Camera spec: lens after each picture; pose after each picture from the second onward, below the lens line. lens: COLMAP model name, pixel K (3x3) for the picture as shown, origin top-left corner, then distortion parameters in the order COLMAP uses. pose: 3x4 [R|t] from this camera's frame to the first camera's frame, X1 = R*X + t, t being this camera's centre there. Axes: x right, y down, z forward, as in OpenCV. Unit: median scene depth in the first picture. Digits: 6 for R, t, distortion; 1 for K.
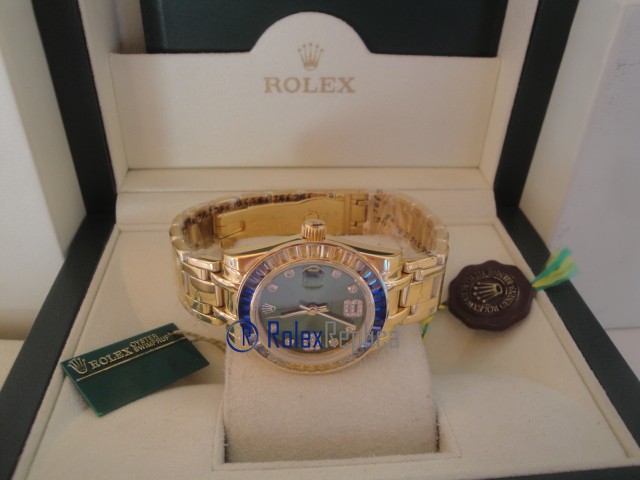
lens RADIAL K [[525.4, 0, 320.0], [0, 525.4, 240.0], [0, 0, 1]] dist [-0.173818, 0.137189]
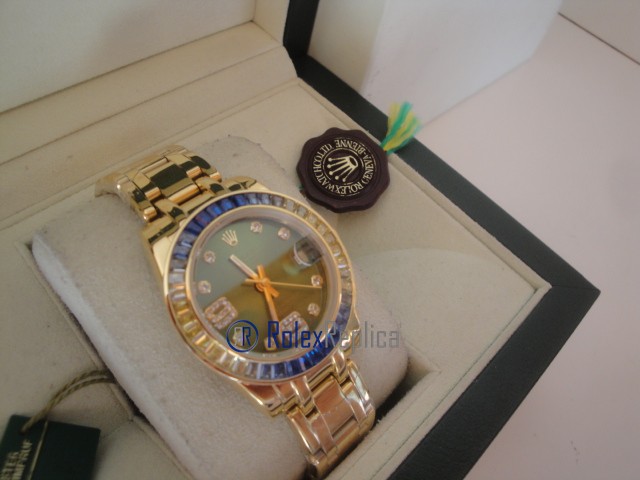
lens RADIAL K [[525.4, 0, 320.0], [0, 525.4, 240.0], [0, 0, 1]] dist [-0.173818, 0.137189]
pose [[0.756134, -0.460084, 0.465387, -0.177916], [0.243515, 0.857890, 0.452466, -0.215603], [-0.607423, -0.228796, 0.760717, 0.280315]]
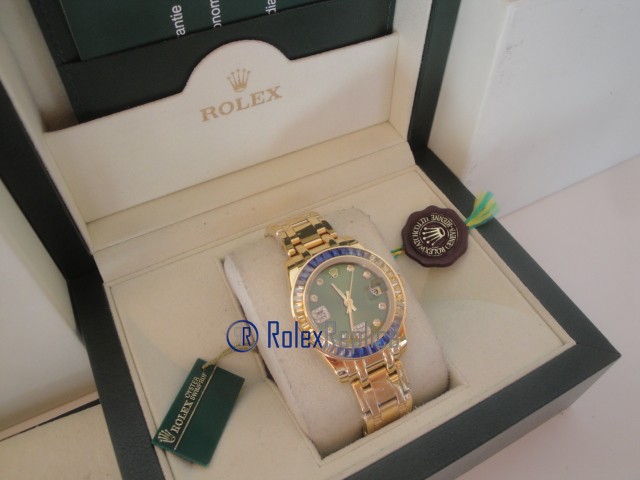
lens RADIAL K [[525.4, 0, 320.0], [0, 525.4, 240.0], [0, 0, 1]] dist [-0.173818, 0.137189]
pose [[0.919540, -0.320307, 0.227703, -0.210865], [0.245684, 0.920756, 0.303063, -0.336497], [-0.306732, -0.222736, 0.925367, -0.091213]]
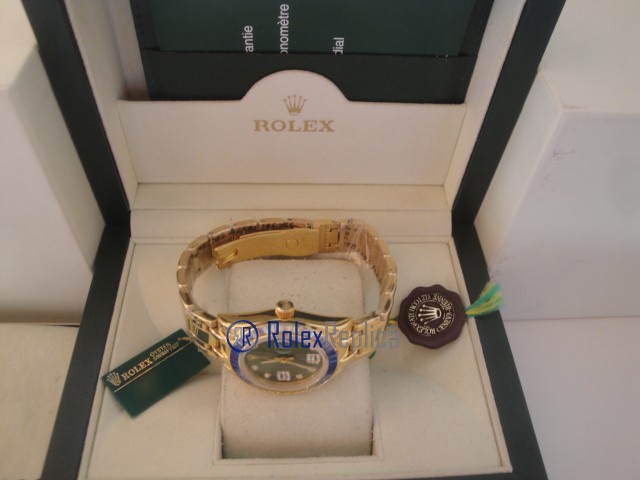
lens RADIAL K [[525.4, 0, 320.0], [0, 525.4, 240.0], [0, 0, 1]] dist [-0.173818, 0.137189]
pose [[0.999326, 0.036547, -0.003446, 0.051793], [-0.034523, 0.967567, 0.250244, -0.358485], [0.012480, -0.249956, 0.968177, -0.172293]]
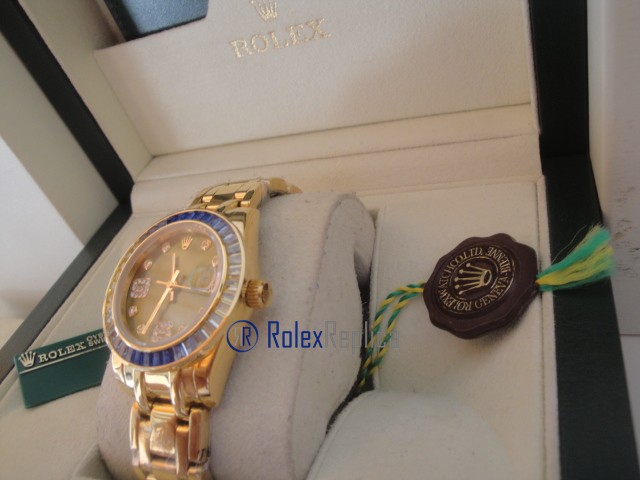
lens RADIAL K [[525.4, 0, 320.0], [0, 525.4, 240.0], [0, 0, 1]] dist [-0.173818, 0.137189]
pose [[0.878227, -0.024680, -0.477607, 0.450574], [0.076177, 0.993136, 0.088755, -0.043342], [0.472138, -0.114330, 0.874079, 0.272646]]
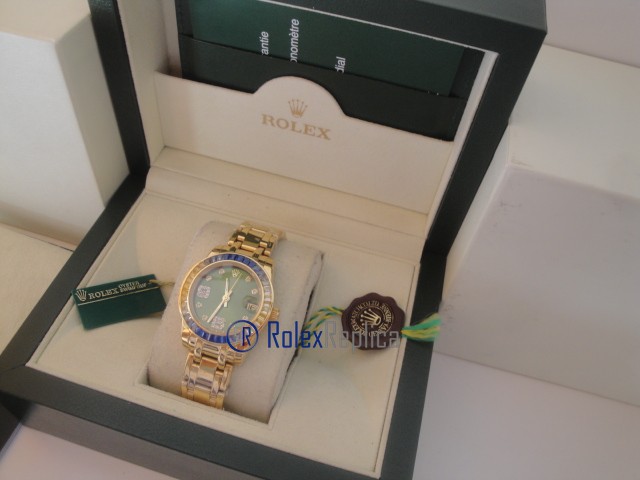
lens RADIAL K [[525.4, 0, 320.0], [0, 525.4, 240.0], [0, 0, 1]] dist [-0.173818, 0.137189]
pose [[0.940334, 0.295918, -0.167941, 0.346092], [-0.248460, 0.934400, 0.255274, -0.395941], [0.232464, -0.198316, 0.952172, -0.269882]]
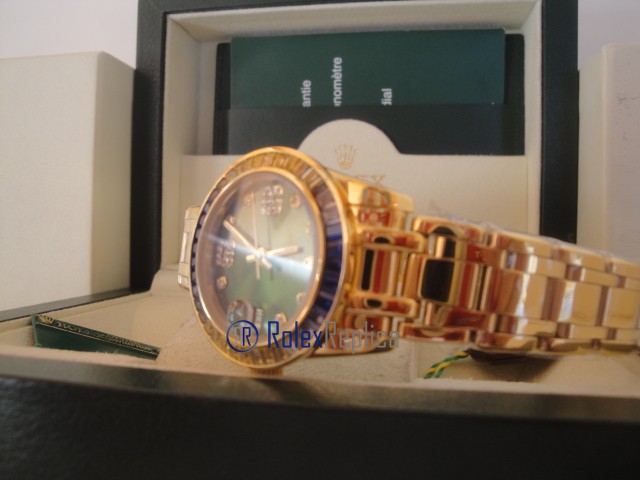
lens RADIAL K [[525.4, 0, 320.0], [0, 525.4, 240.0], [0, 0, 1]] dist [-0.173818, 0.137189]
pose [[0.968941, -0.009125, -0.247123, 0.209964], [-0.136397, 0.813841, -0.564852, 0.451843], [0.206273, 0.581015, 0.787320, 0.191661]]
